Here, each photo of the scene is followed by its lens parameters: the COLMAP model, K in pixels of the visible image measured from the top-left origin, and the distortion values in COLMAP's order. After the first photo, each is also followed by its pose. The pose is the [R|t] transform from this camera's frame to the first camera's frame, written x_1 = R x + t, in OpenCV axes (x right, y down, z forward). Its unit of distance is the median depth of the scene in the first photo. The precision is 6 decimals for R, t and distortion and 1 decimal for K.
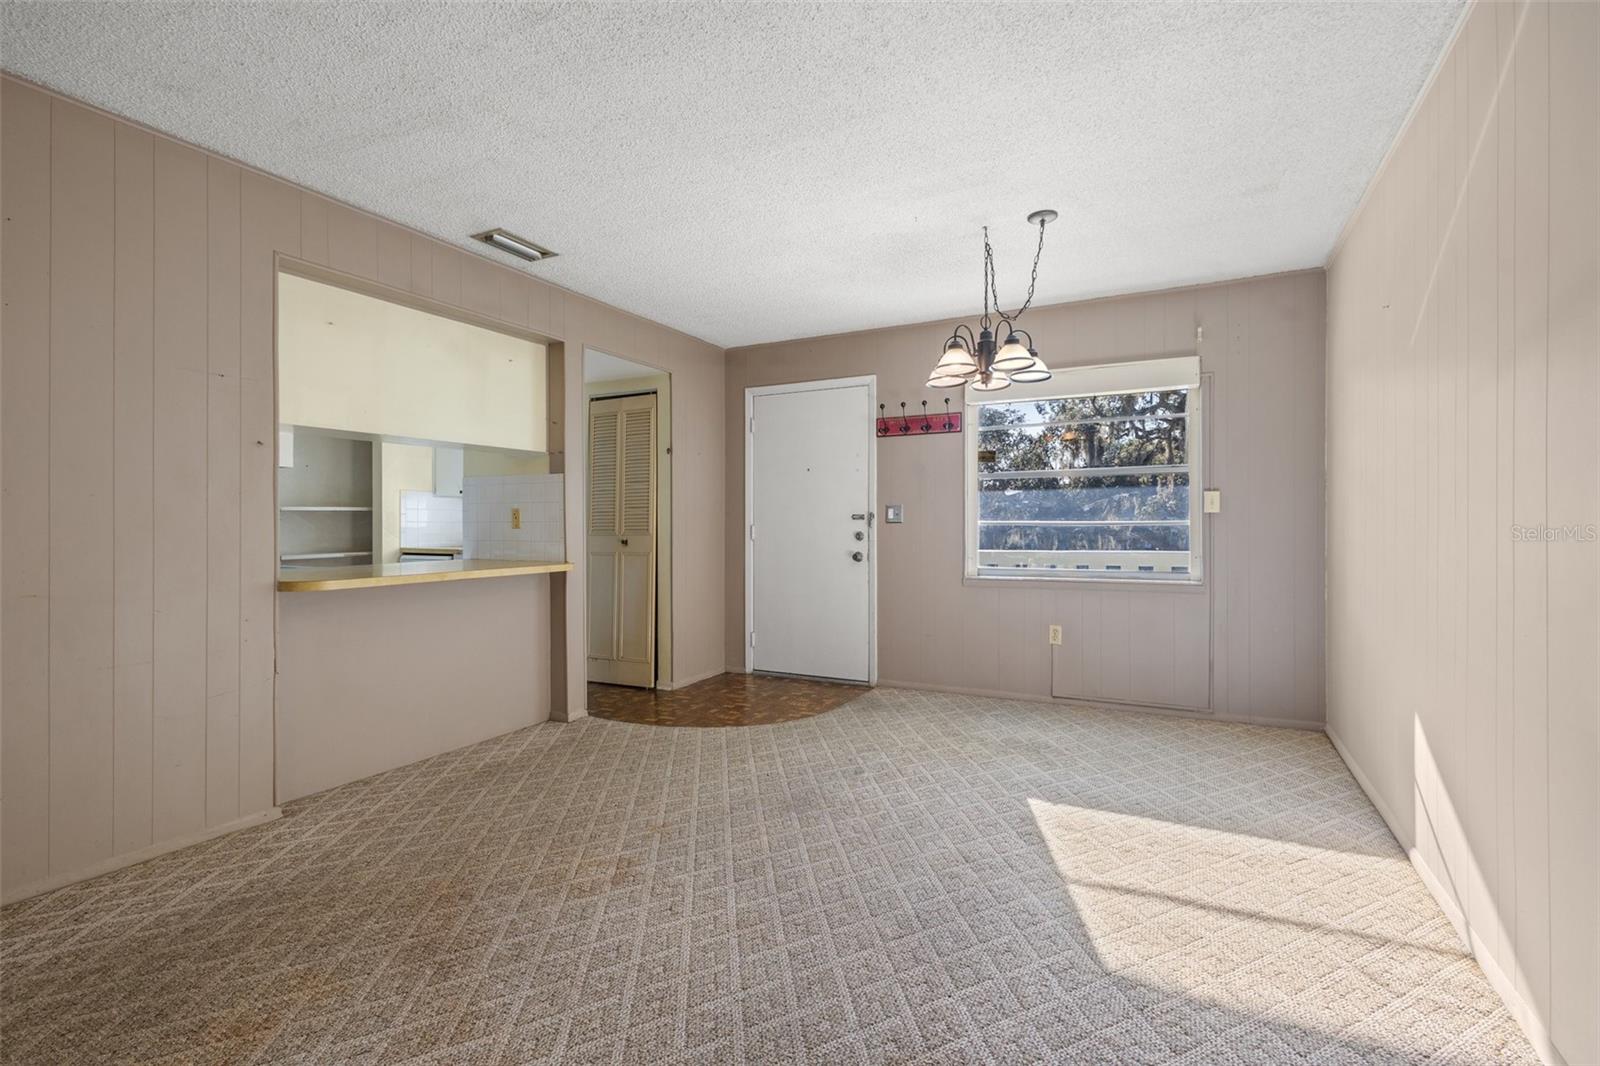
lens RADIAL K [[743.2, 0, 796.6], [0, 743.2, 525.3], [0, 0, 1]] dist [0.005851, -0.000506]
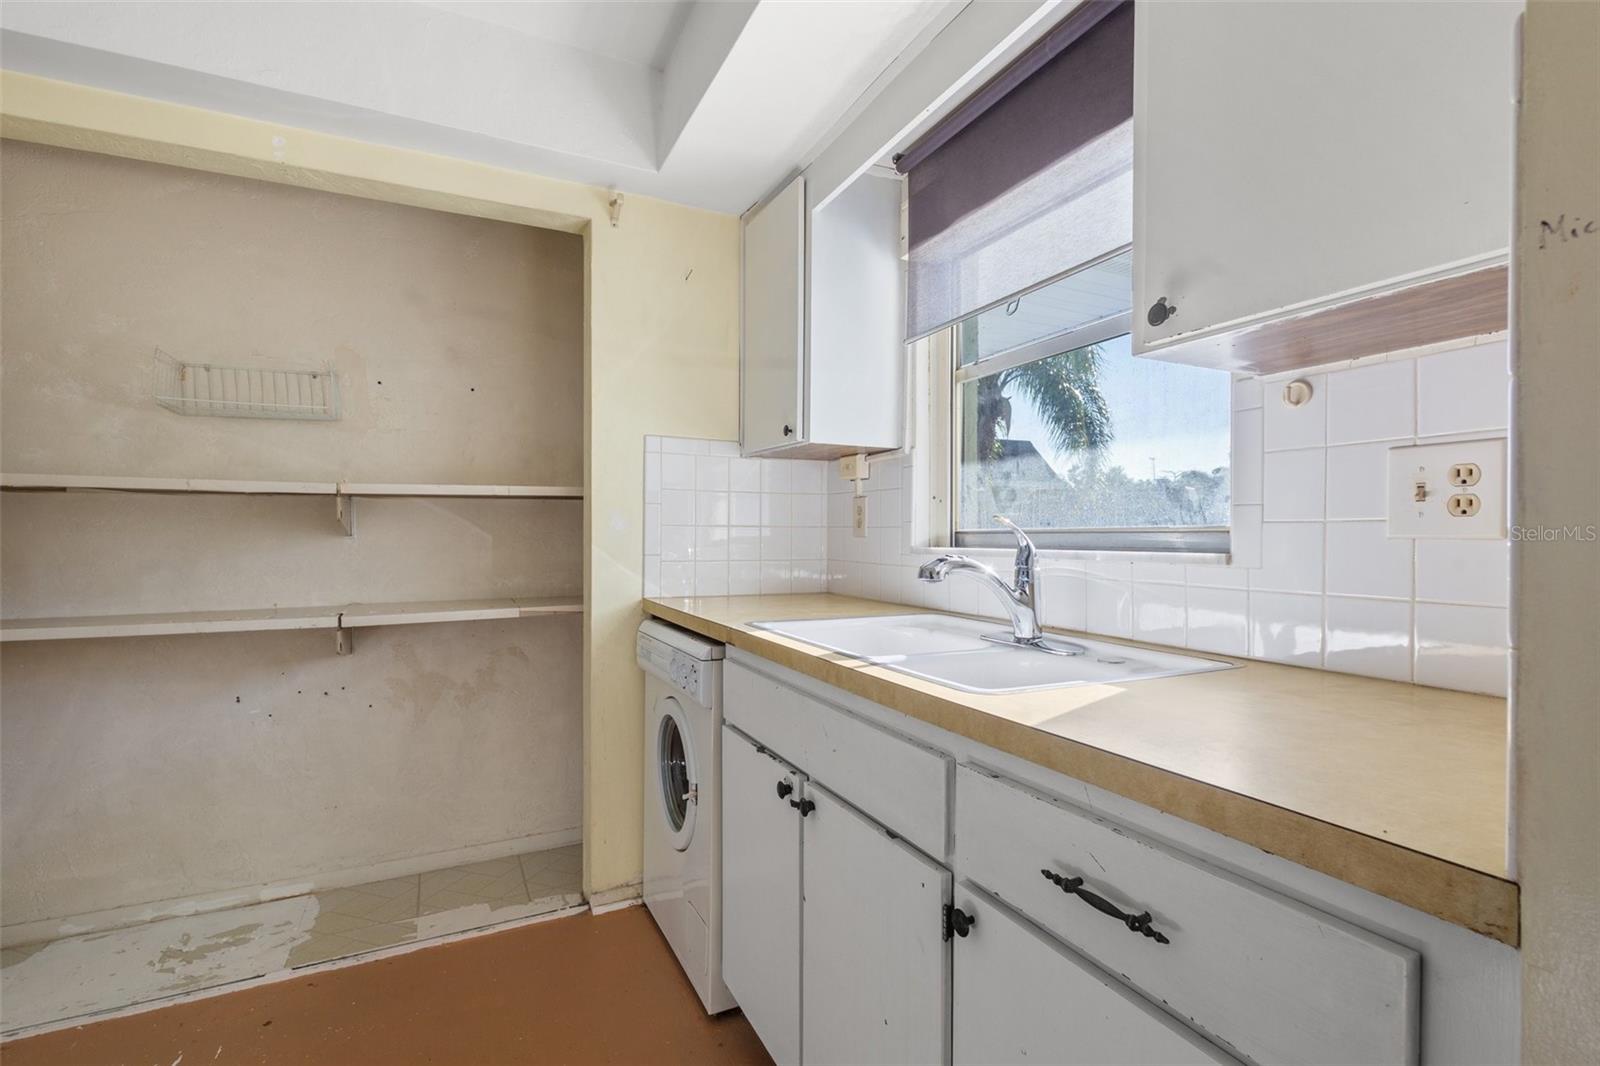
lens RADIAL K [[743.2, 0, 796.6], [0, 743.2, 525.3], [0, 0, 1]] dist [0.005851, -0.000506]
pose [[0.804417, -0.004498, -0.594048, -0.330797], [-0.003172, 0.999925, -0.011866, -0.000365], [0.594056, 0.011430, 0.804342, 0.952370]]
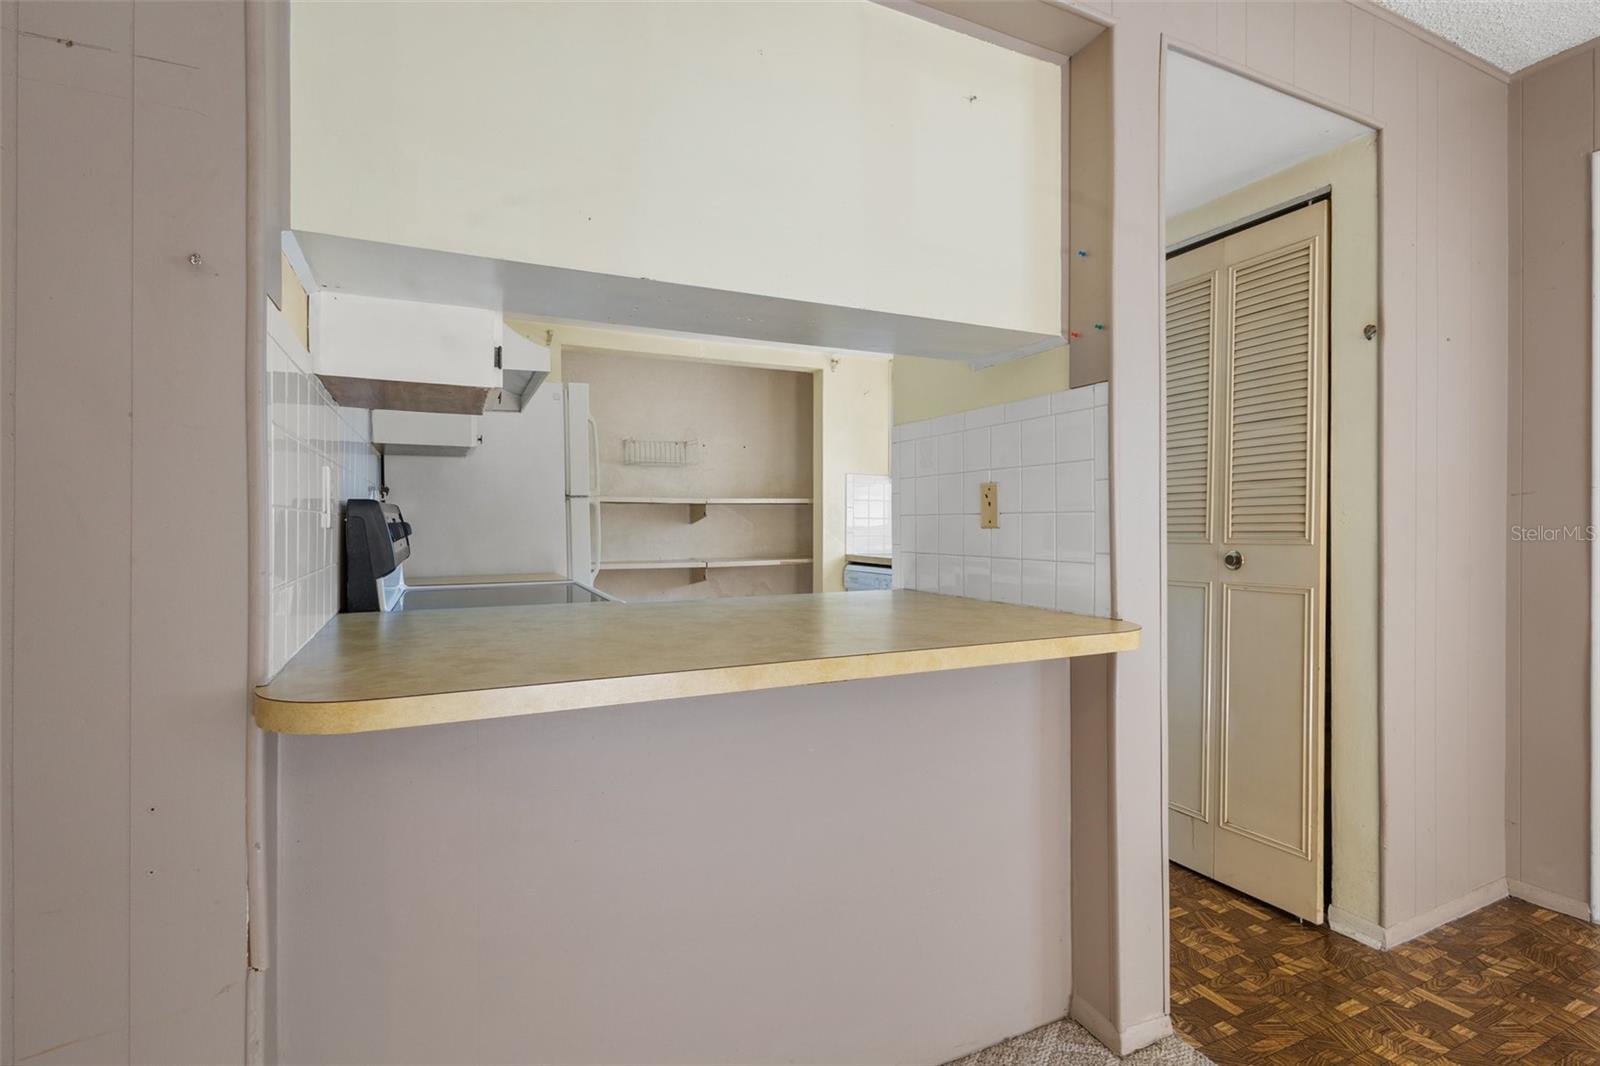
lens RADIAL K [[743.2, 0, 796.6], [0, 743.2, 525.3], [0, 0, 1]] dist [0.005851, -0.000506]
pose [[0.799188, 0.002164, -0.601077, -0.177402], [-0.001510, 0.999998, 0.001592, 0.001608], [0.601079, -0.000365, 0.799189, 0.503655]]
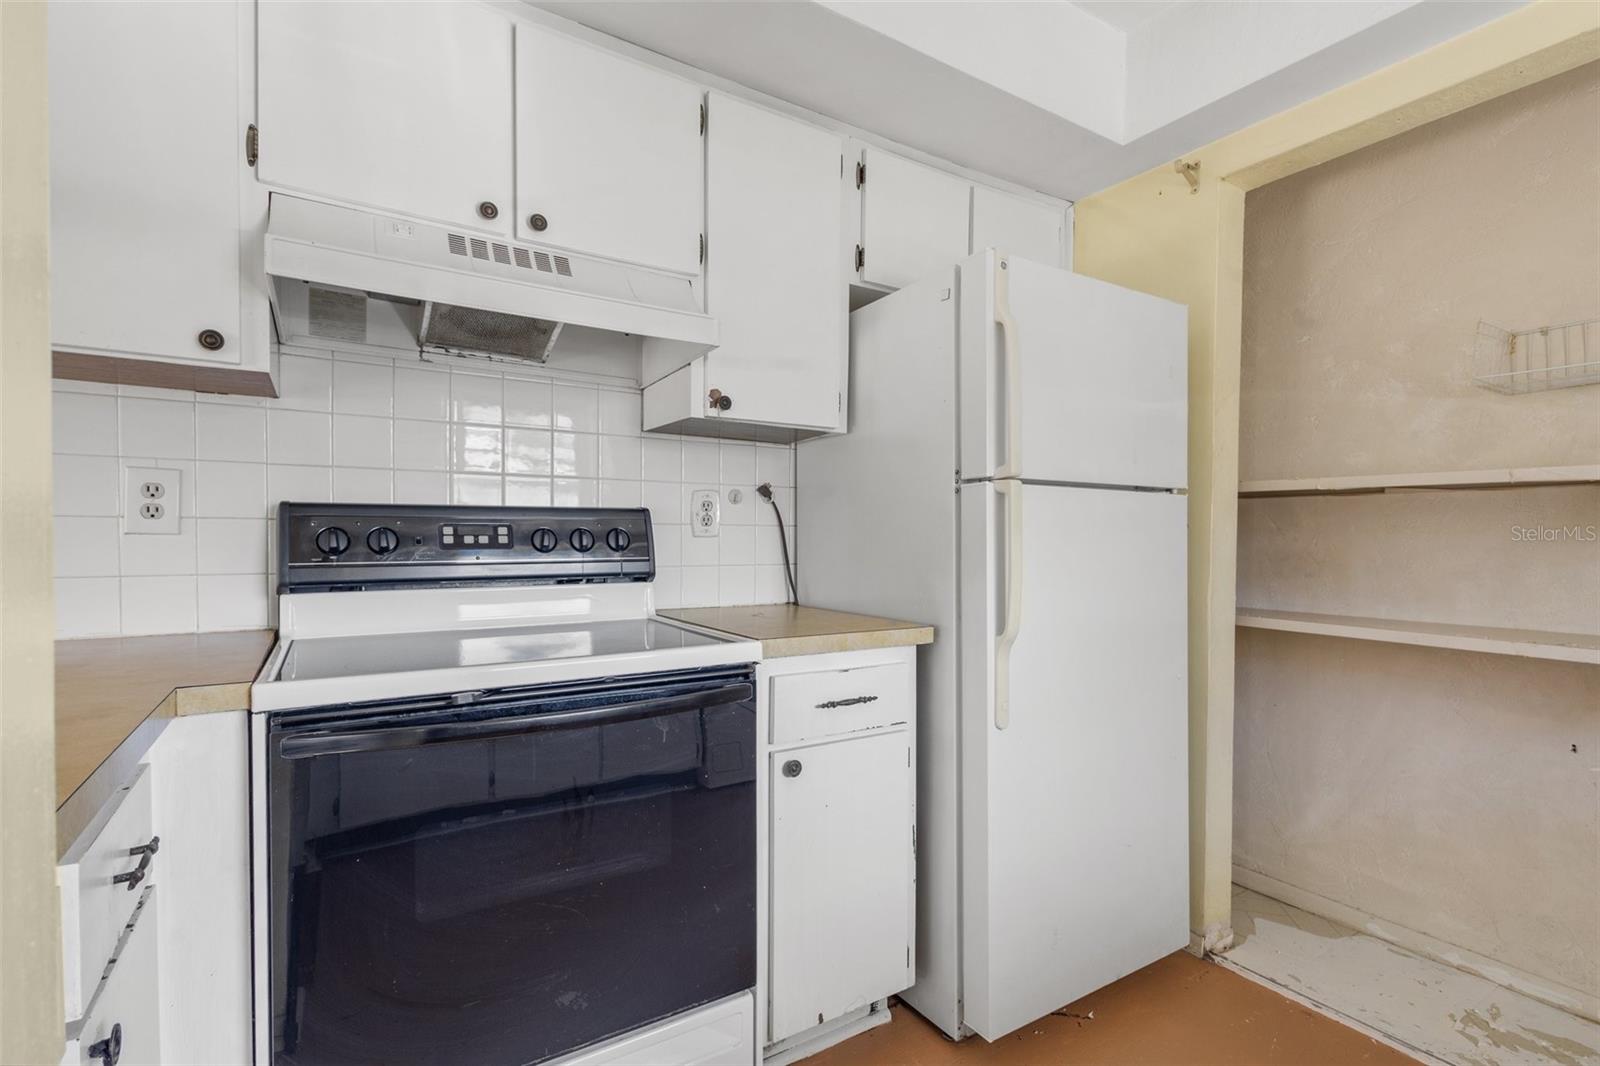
lens RADIAL K [[752.6, 0, 798.4], [0, 752.6, 560.1], [0, 0, 1]] dist [0.003125, -0.001138]
pose [[-0.503287, 0.025511, -0.863743, -0.377135], [-0.006611, 0.999421, 0.033370, 0.002493], [0.864094, 0.022505, -0.502827, 0.974049]]
